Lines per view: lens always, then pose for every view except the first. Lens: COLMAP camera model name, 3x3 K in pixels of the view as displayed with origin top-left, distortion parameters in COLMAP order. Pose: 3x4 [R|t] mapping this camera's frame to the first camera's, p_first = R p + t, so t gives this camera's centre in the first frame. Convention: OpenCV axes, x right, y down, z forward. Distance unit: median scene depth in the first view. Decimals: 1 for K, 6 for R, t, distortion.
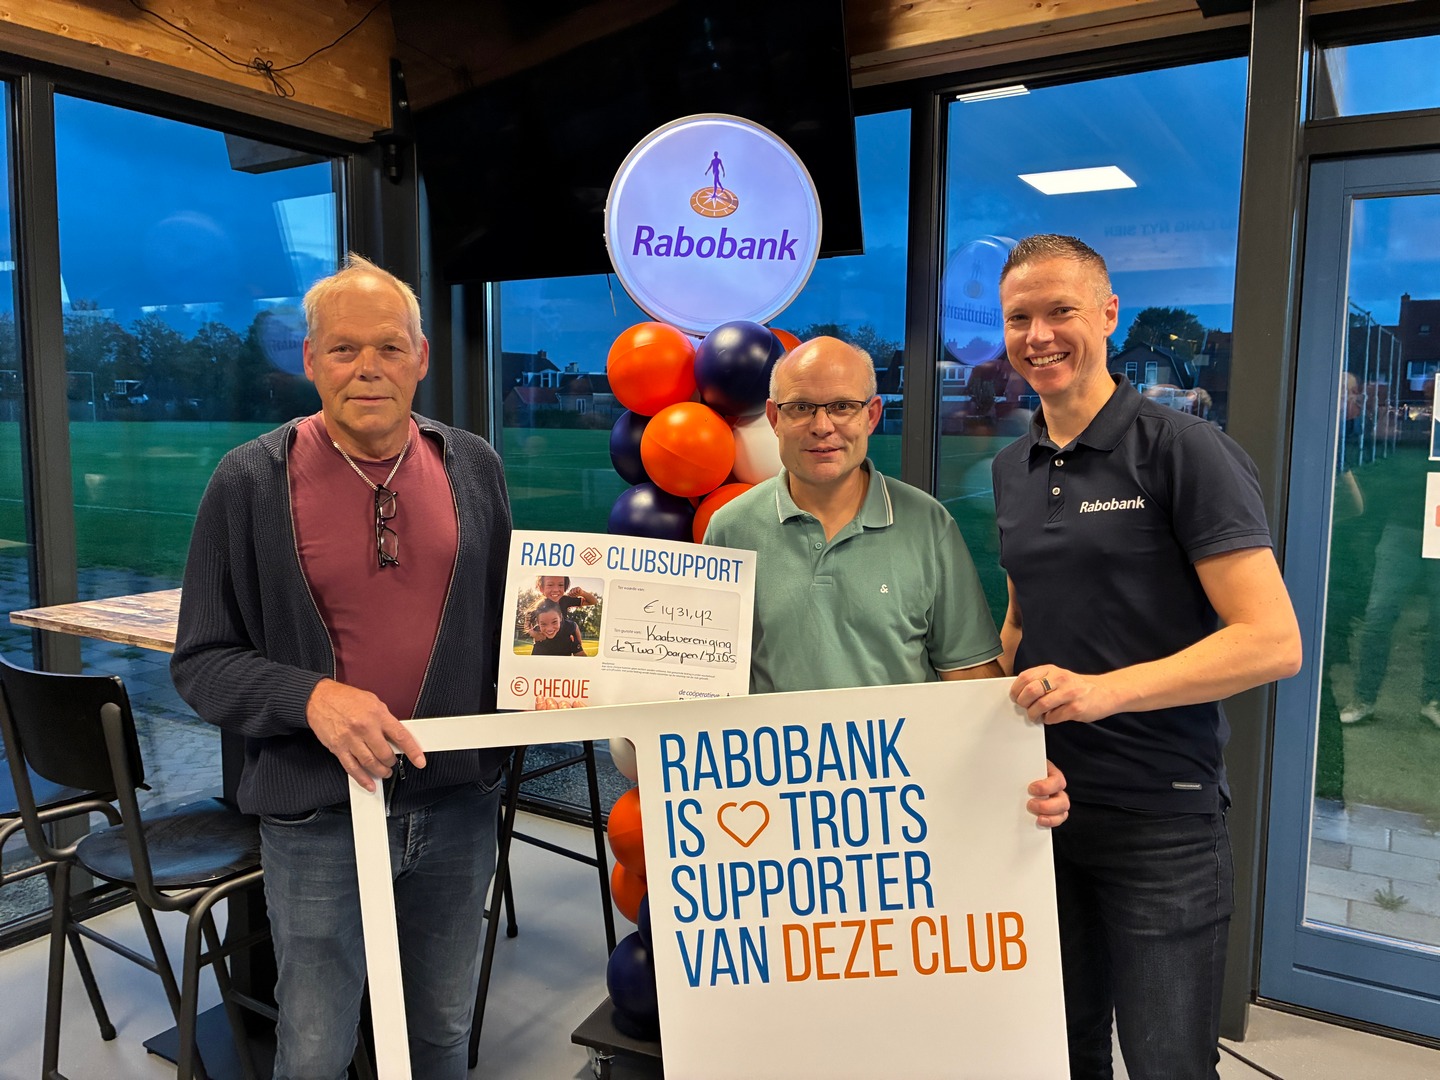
lens RADIAL K [[1091.4, 0, 721.7], [0, 1091.4, 528.1], [0, 0, 1]] dist [0.042220, -0.050961]
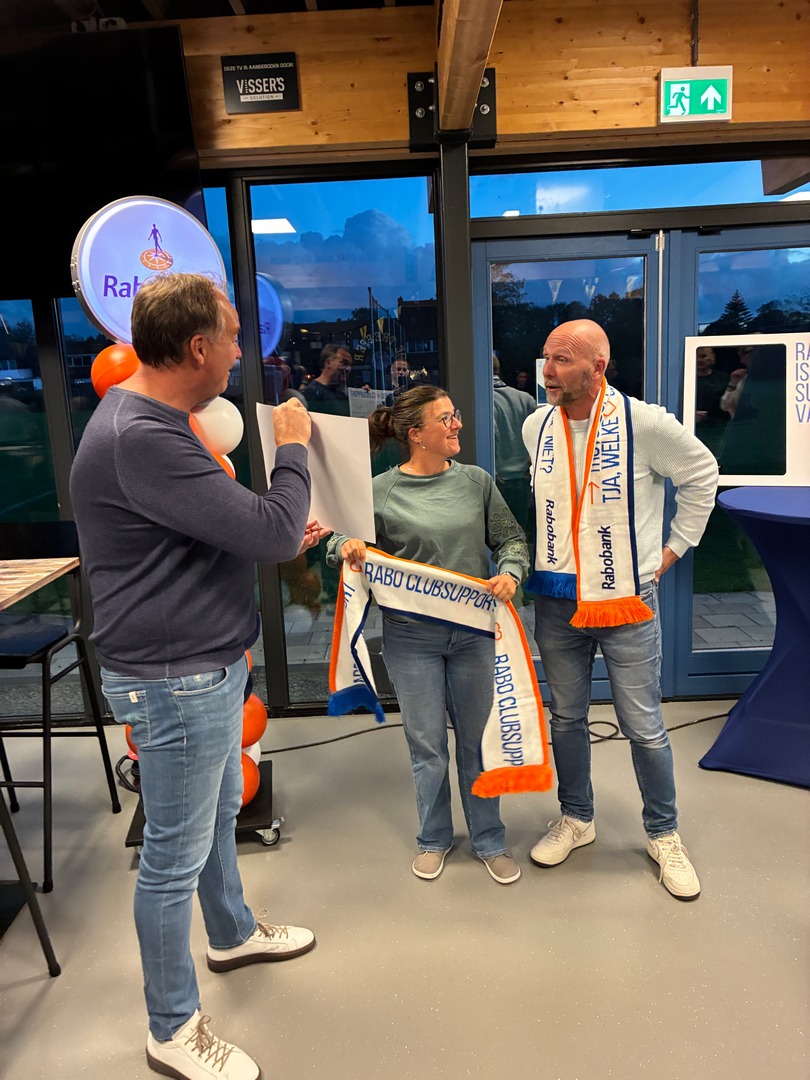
lens RADIAL K [[818.5, 0, 401.3], [0, 818.5, 533.1], [0, 0, 1]] dist [0.042220, -0.050961]
pose [[0.849616, -0.145747, 0.506863, -0.332070], [0.108778, 0.988820, 0.101997, -0.014571], [-0.516062, -0.031523, 0.855971, -0.112111]]
